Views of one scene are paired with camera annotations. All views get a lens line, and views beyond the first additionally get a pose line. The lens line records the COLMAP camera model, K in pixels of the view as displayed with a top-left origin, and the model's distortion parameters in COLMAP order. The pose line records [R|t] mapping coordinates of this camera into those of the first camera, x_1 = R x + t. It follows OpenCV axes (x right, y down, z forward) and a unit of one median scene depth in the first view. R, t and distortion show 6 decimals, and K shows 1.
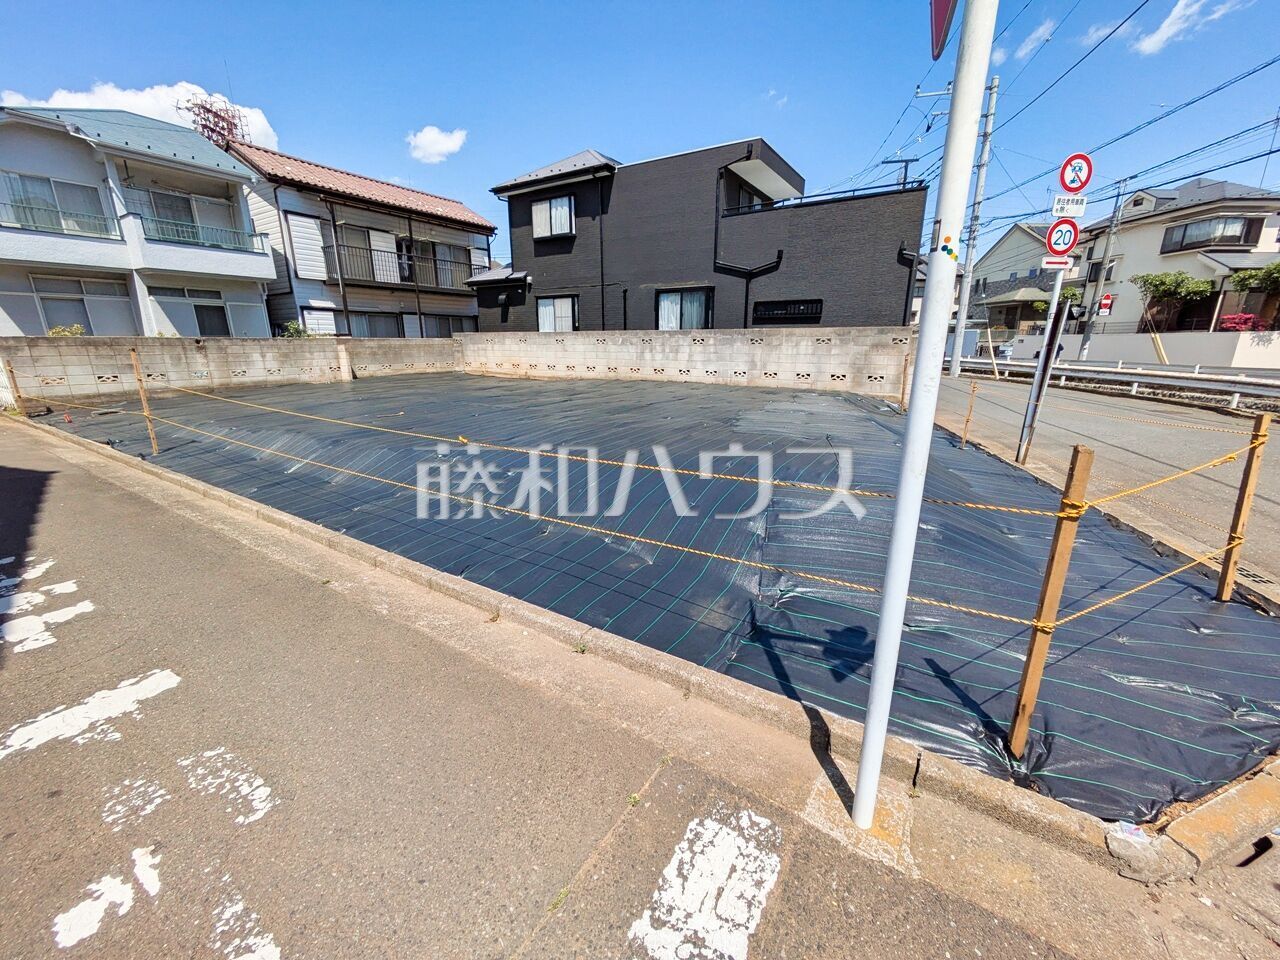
lens RADIAL K [[505.3, 0, 641.9], [0, 505.3, 479.3], [0, 0, 1]] dist [0.000654, 0.000720]
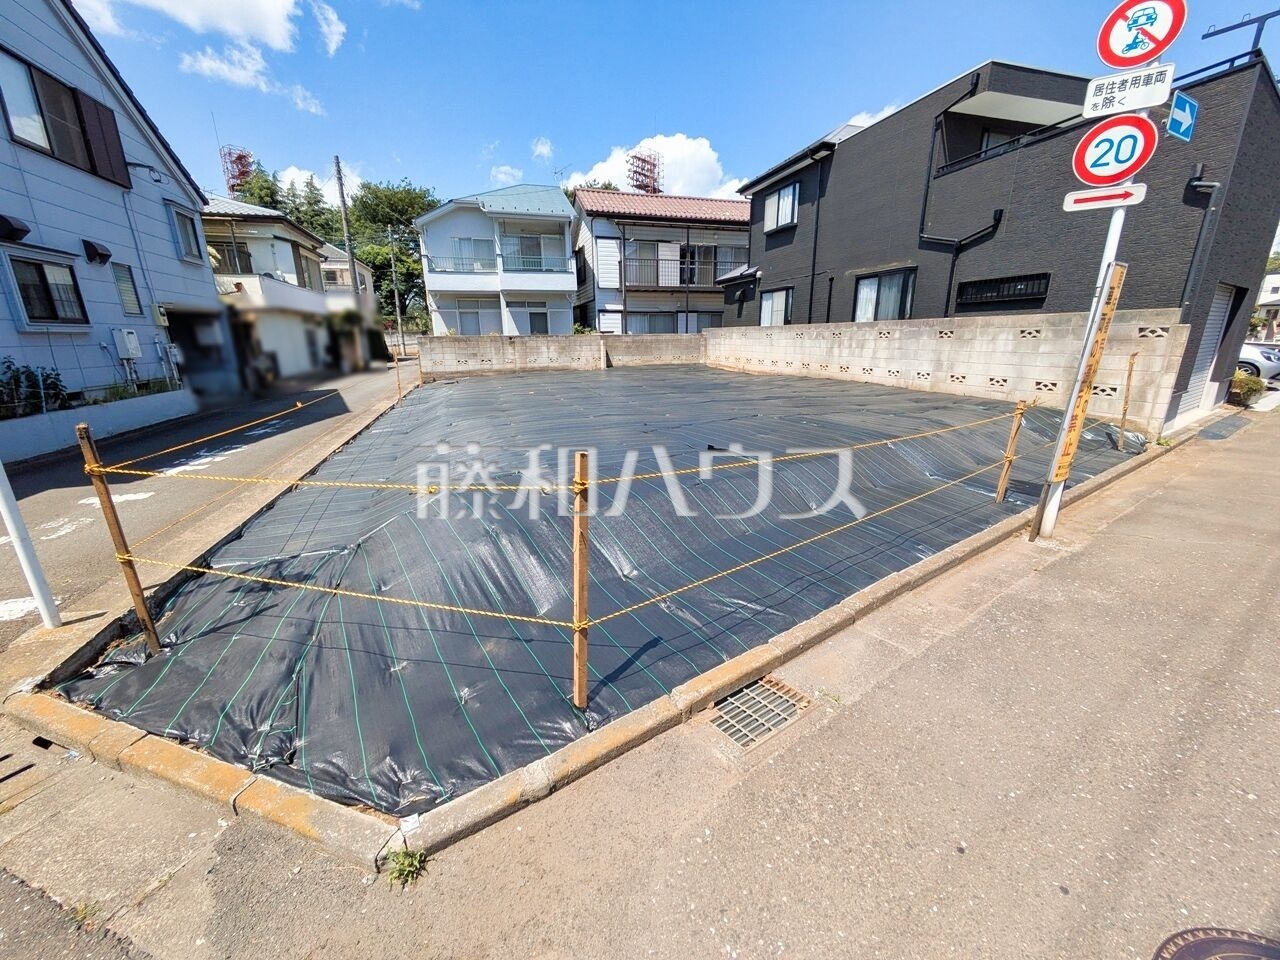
lens RADIAL K [[505.3, 0, 641.9], [0, 505.3, 479.3], [0, 0, 1]] dist [0.000654, 0.000720]
pose [[0.762744, 0.169179, -0.624179, 0.325378], [-0.160714, 0.984484, 0.070444, -0.028403], [0.626412, 0.046583, 0.778099, 0.096122]]
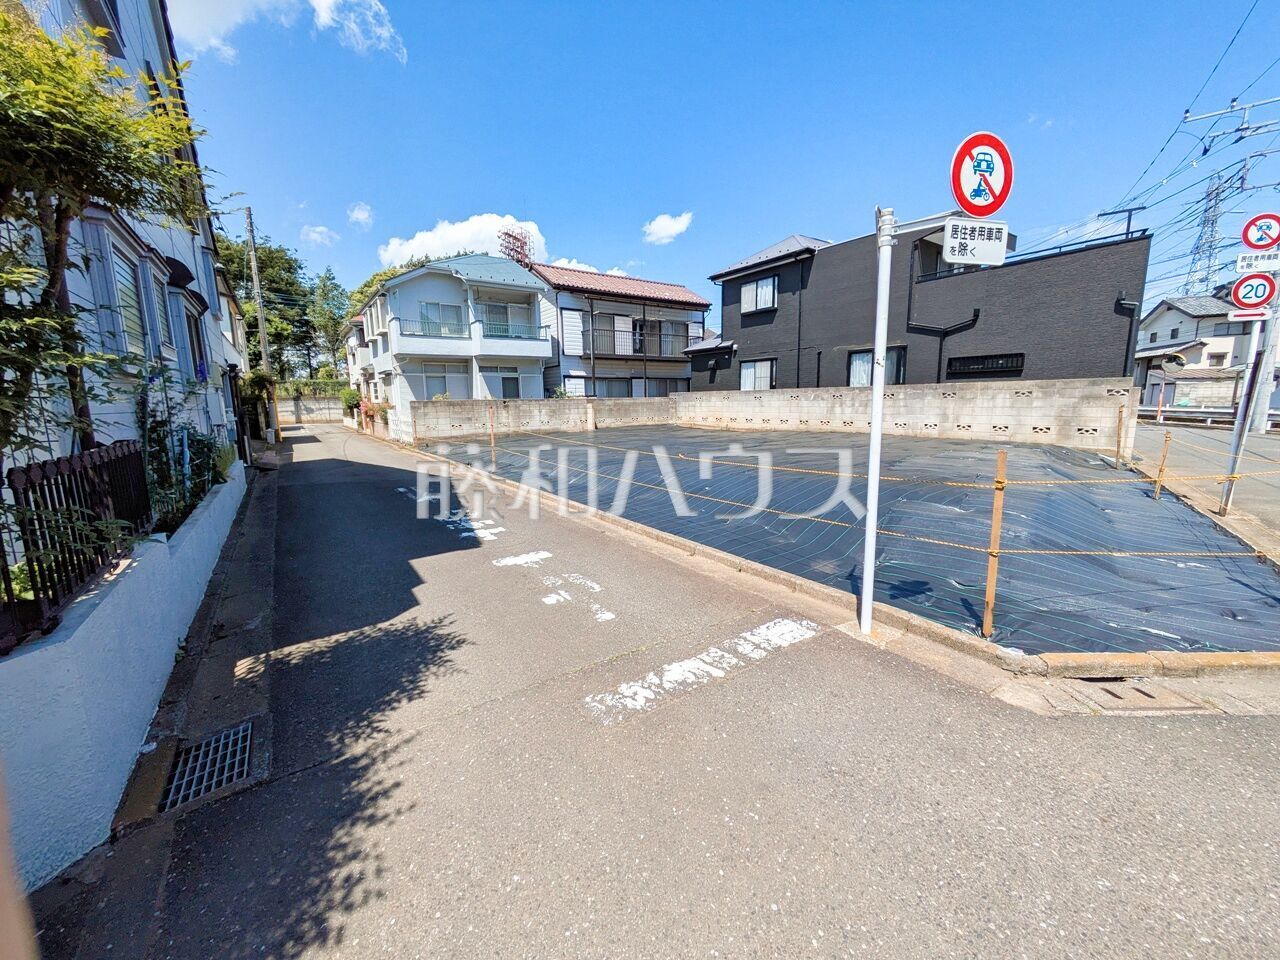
lens RADIAL K [[505.2, 0, 642.6], [0, 505.2, 479.0], [0, 0, 1]] dist [0.002872, 0.000859]
pose [[0.924900, 0.044971, -0.377542, 0.038113], [-0.085255, 0.992225, -0.090667, 0.036371], [0.370529, 0.116045, 0.921543, -0.136443]]
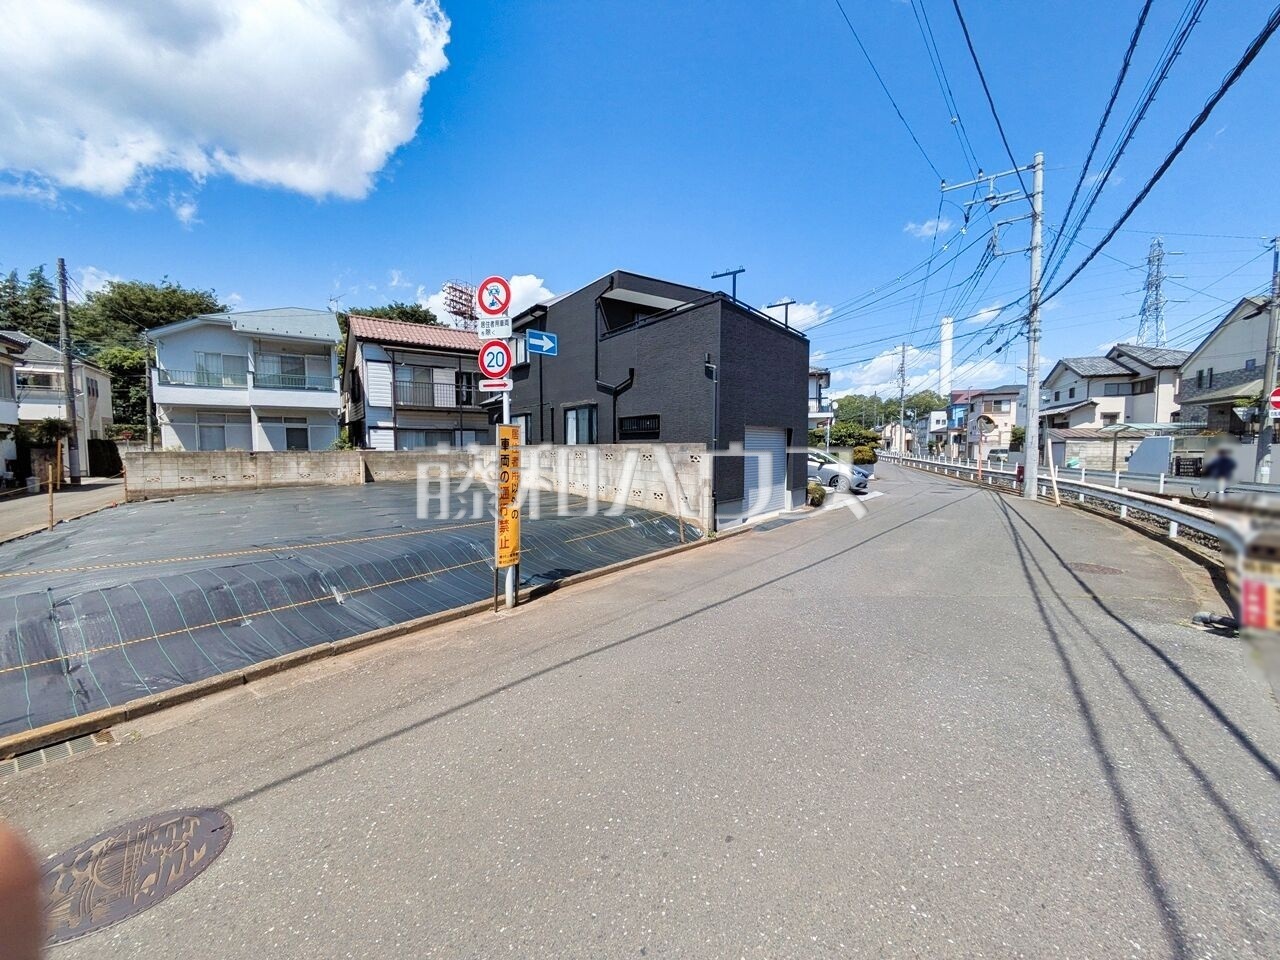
lens RADIAL K [[505.3, 0, 641.9], [0, 505.3, 479.3], [0, 0, 1]] dist [0.000654, 0.000720]
pose [[0.921254, 0.024553, -0.388185, 0.553307], [-0.102310, 0.978159, -0.180935, -0.048774], [0.375264, 0.206403, 0.903645, 0.121974]]
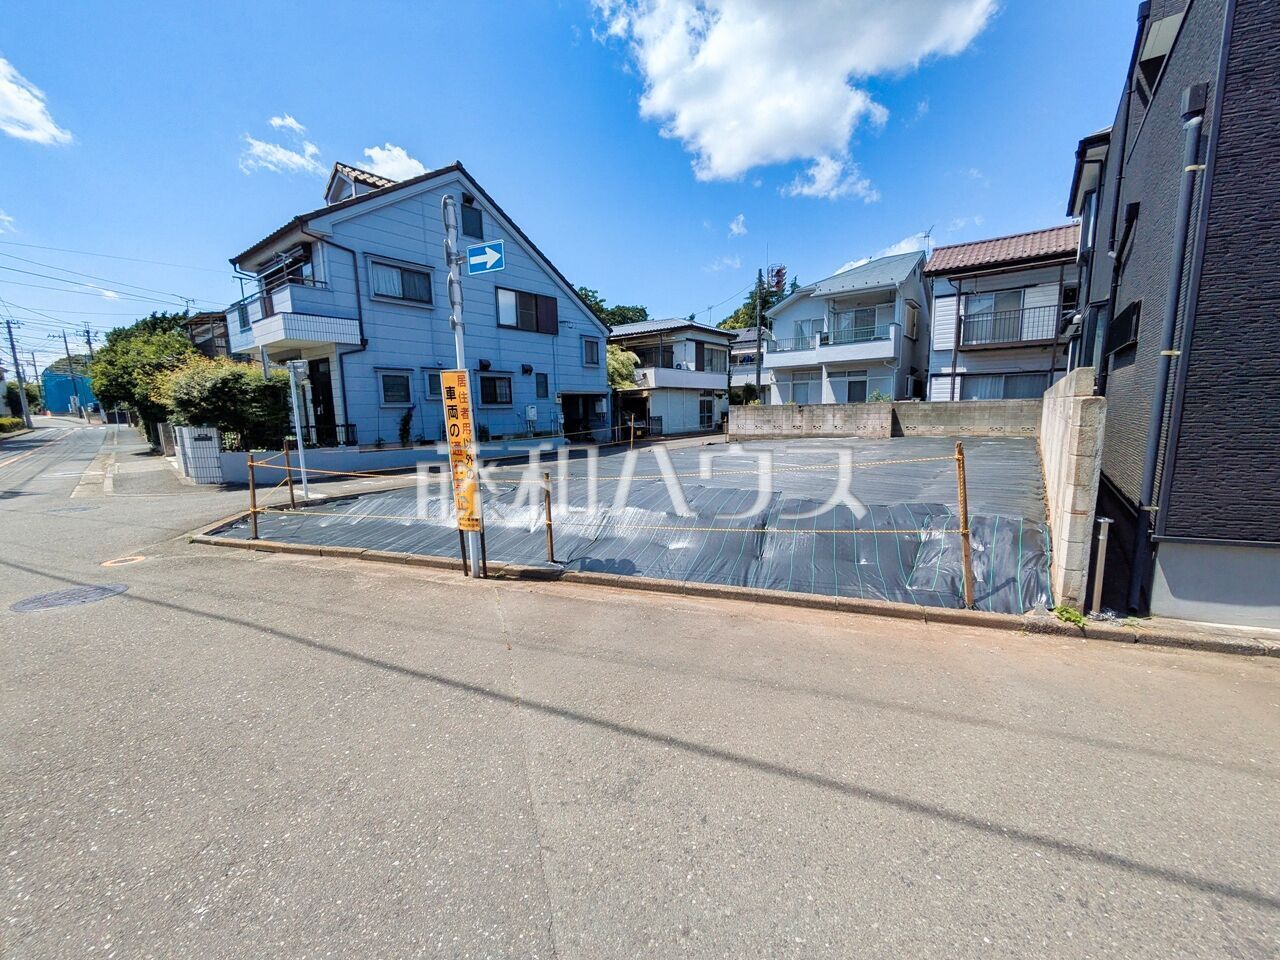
lens RADIAL K [[505.5, 0, 642.9], [0, 505.5, 479.0], [0, 0, 1]] dist [0.000288, -0.000007]
pose [[-0.085050, 0.140659, -0.986398, 0.630736], [-0.241968, 0.957434, 0.157392, -0.152449], [0.966549, 0.252063, -0.047395, 0.536927]]
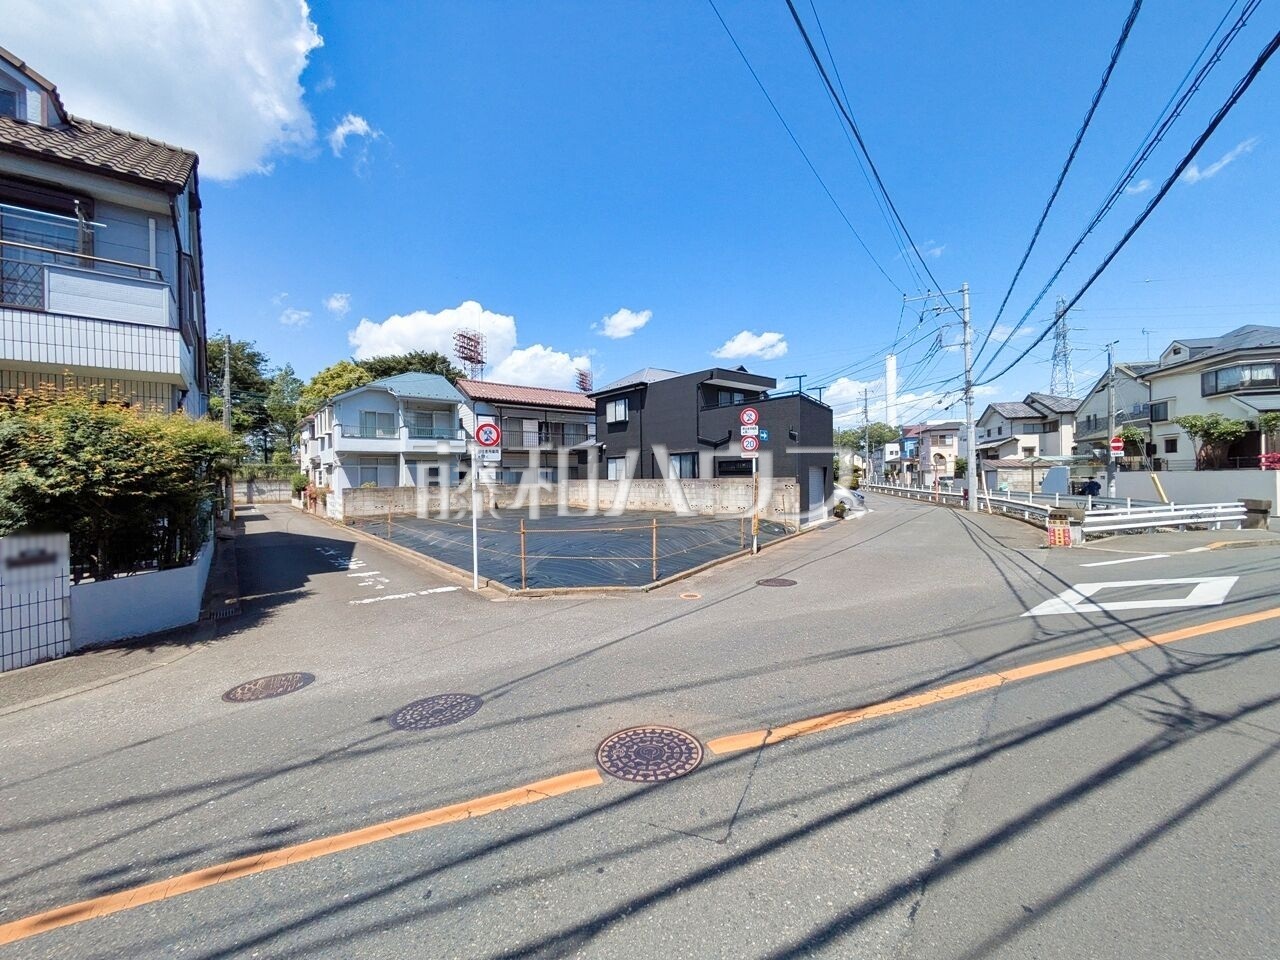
lens RADIAL K [[505.5, 0, 642.9], [0, 505.5, 479.0], [0, 0, 1]] dist [0.000288, -0.000007]
pose [[0.949158, -0.011502, -0.314590, 0.412193], [-0.070275, 0.966372, -0.247361, 0.082404], [0.306856, 0.256892, 0.916431, -0.394558]]
